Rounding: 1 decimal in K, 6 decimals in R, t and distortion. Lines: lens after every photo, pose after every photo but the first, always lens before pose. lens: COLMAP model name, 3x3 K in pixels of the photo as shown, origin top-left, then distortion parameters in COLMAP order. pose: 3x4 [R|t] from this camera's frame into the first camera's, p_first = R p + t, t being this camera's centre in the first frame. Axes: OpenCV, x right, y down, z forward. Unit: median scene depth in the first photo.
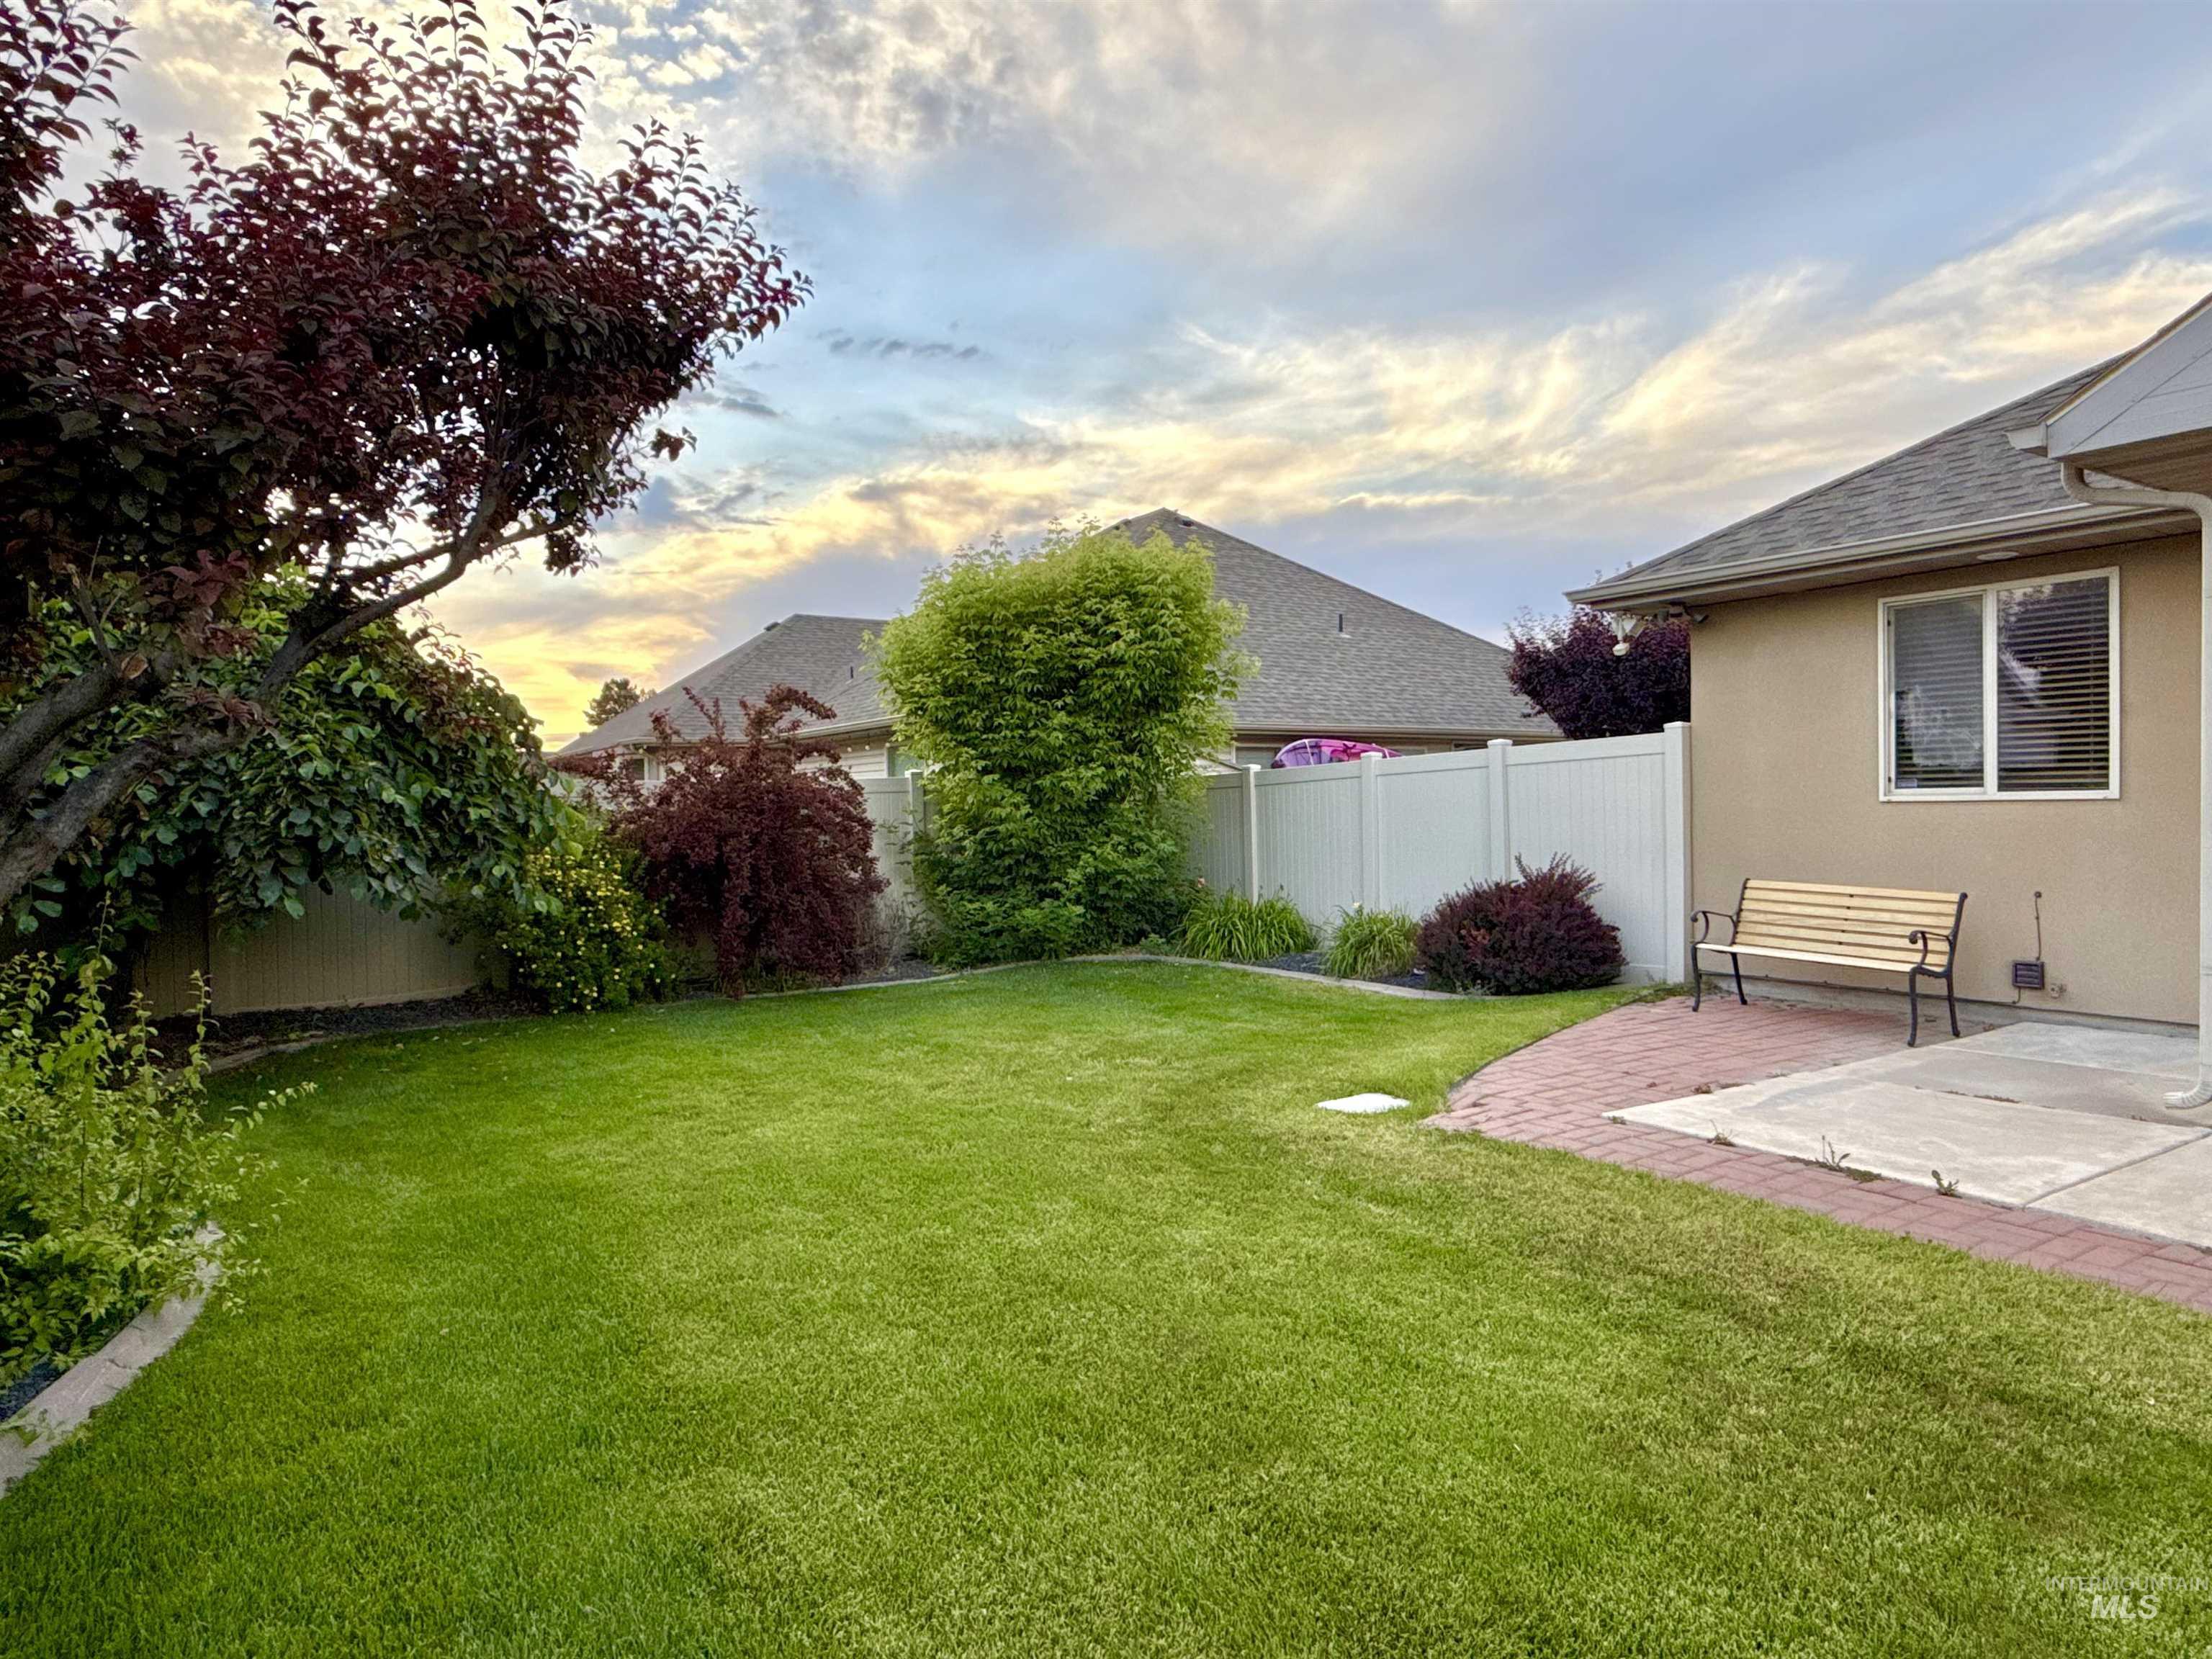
lens RADIAL K [[1292.5, 0, 1106.0], [0, 1292.5, 829.5], [0, 0, 1]] dist [-0.003880, -0.002281]
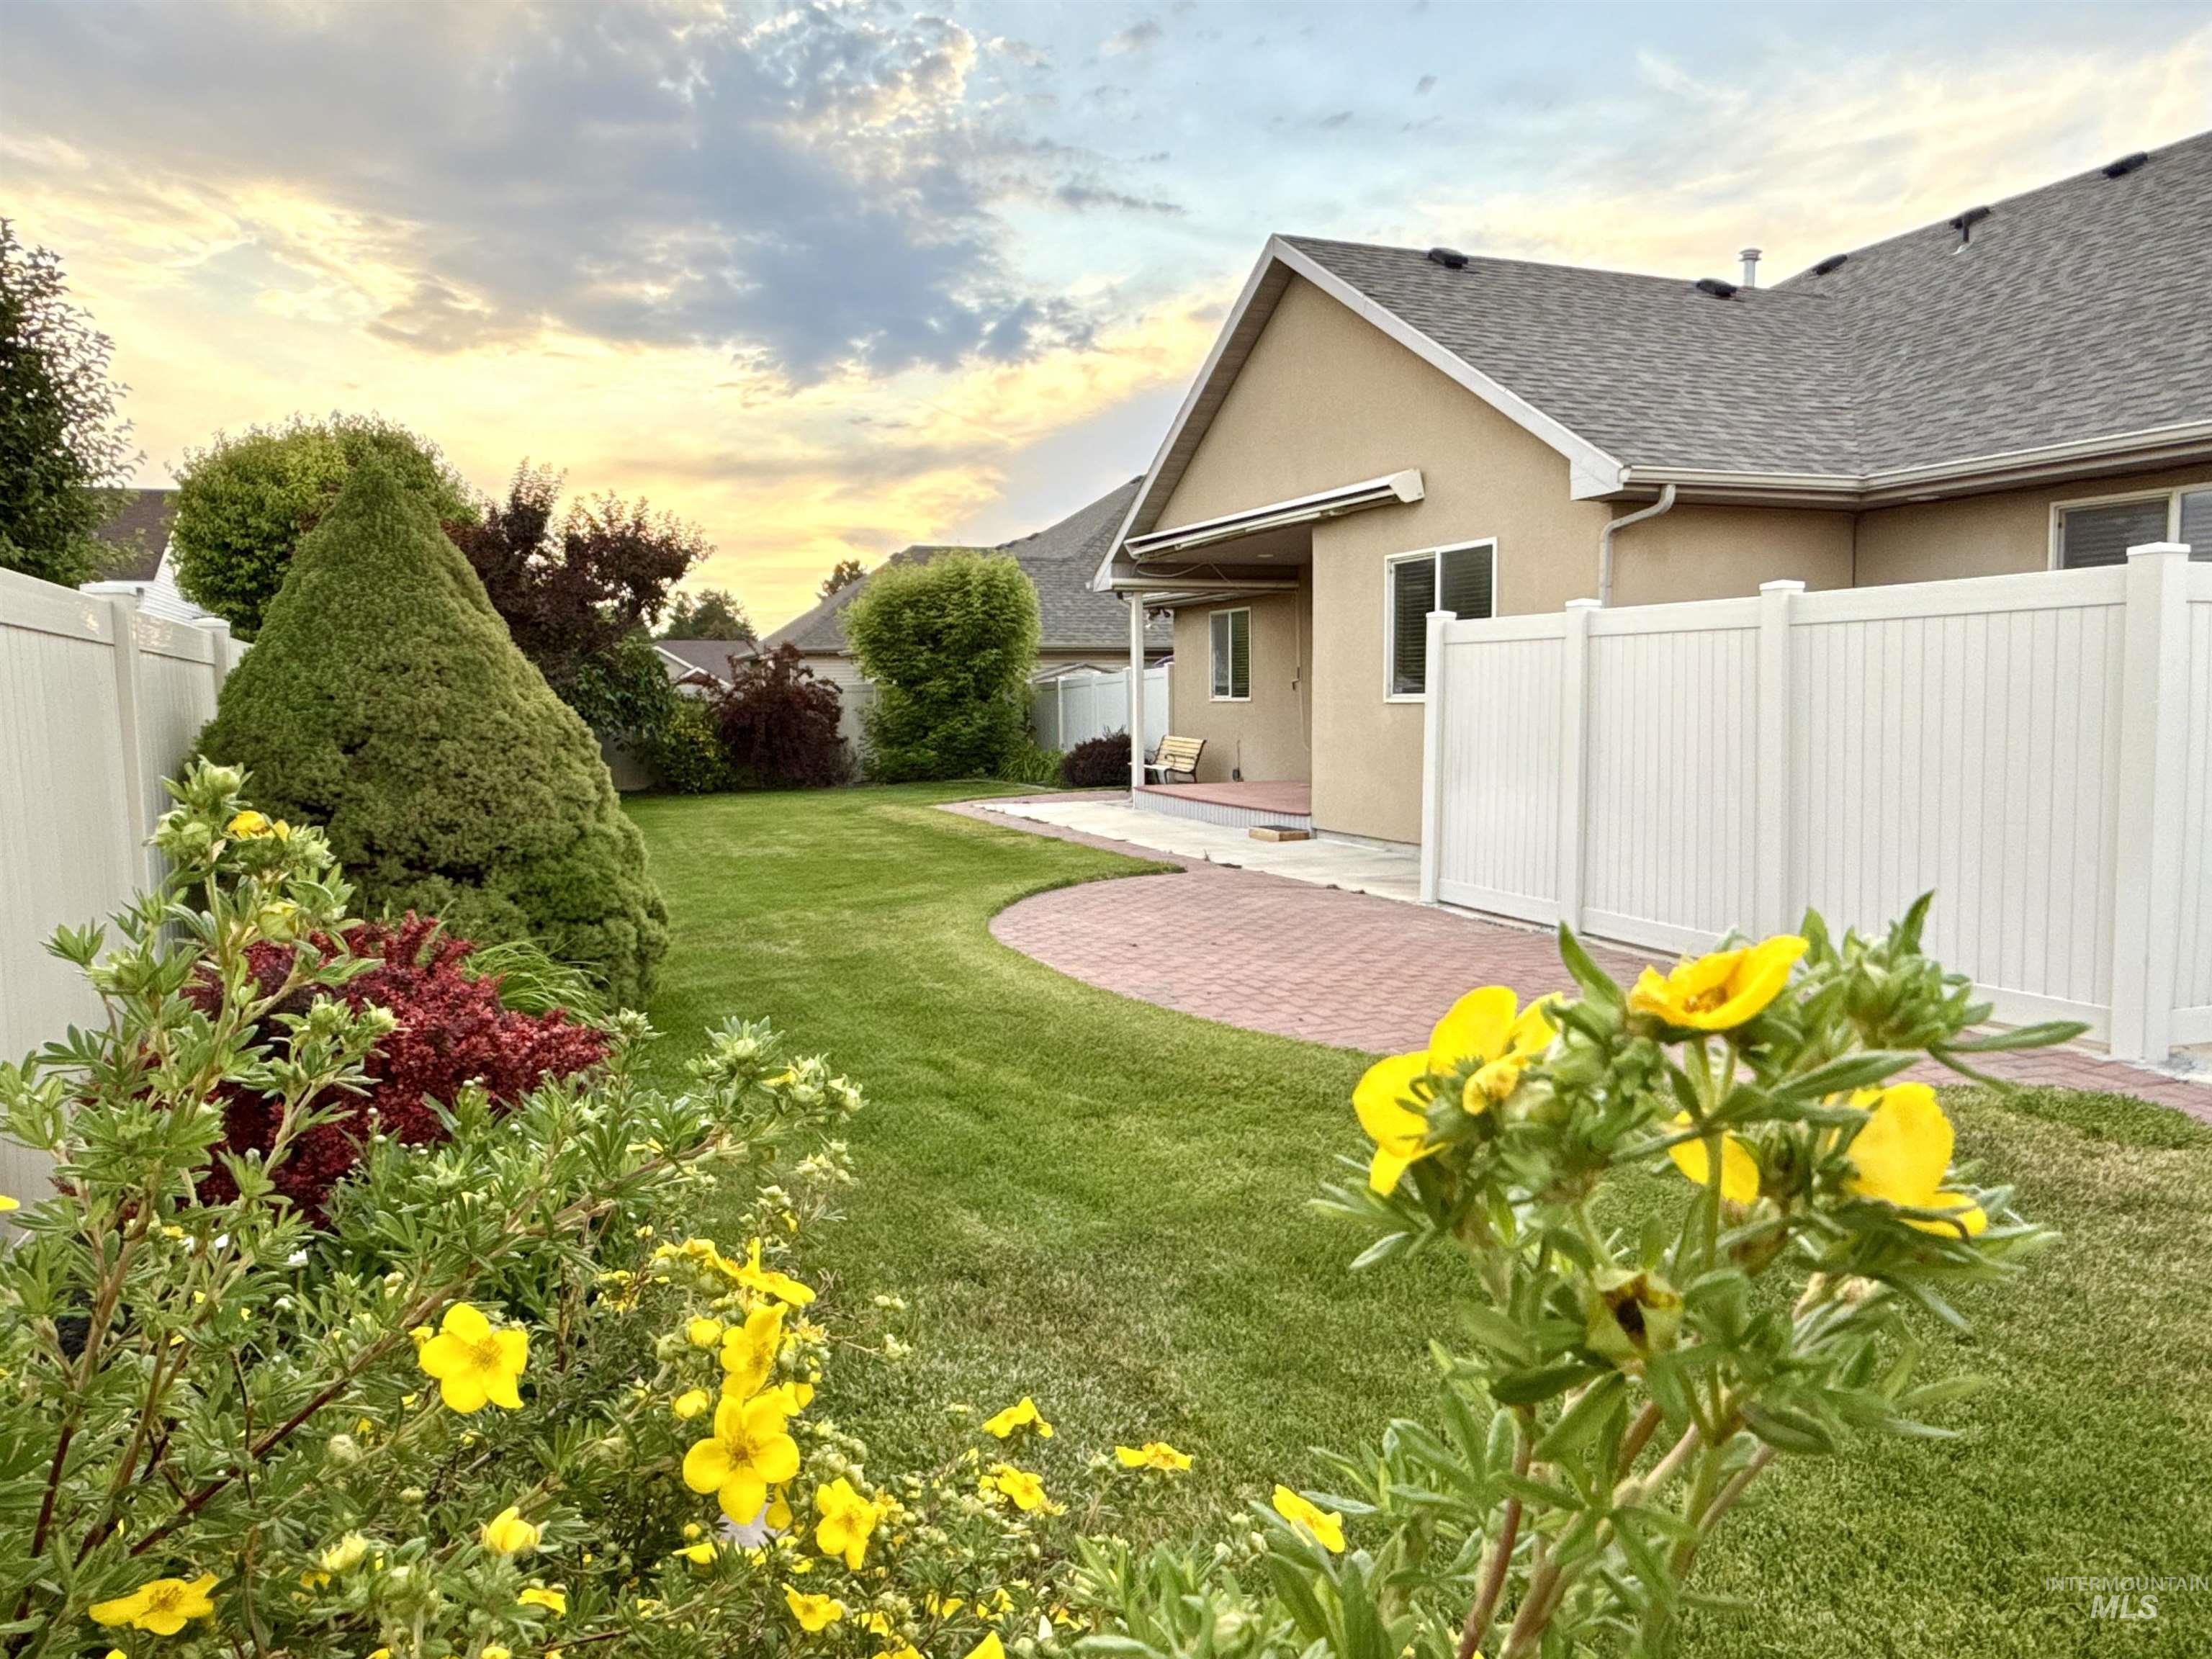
lens RADIAL K [[1537.7, 0, 1106.0], [0, 1537.7, 829.5], [0, 0, 1]] dist [0.002158, -0.001289]
pose [[0.977023, 0.022591, -0.211935, 0.729294], [-0.007241, 0.997311, 0.072930, 0.005699], [0.213012, -0.069720, 0.974559, -1.225710]]
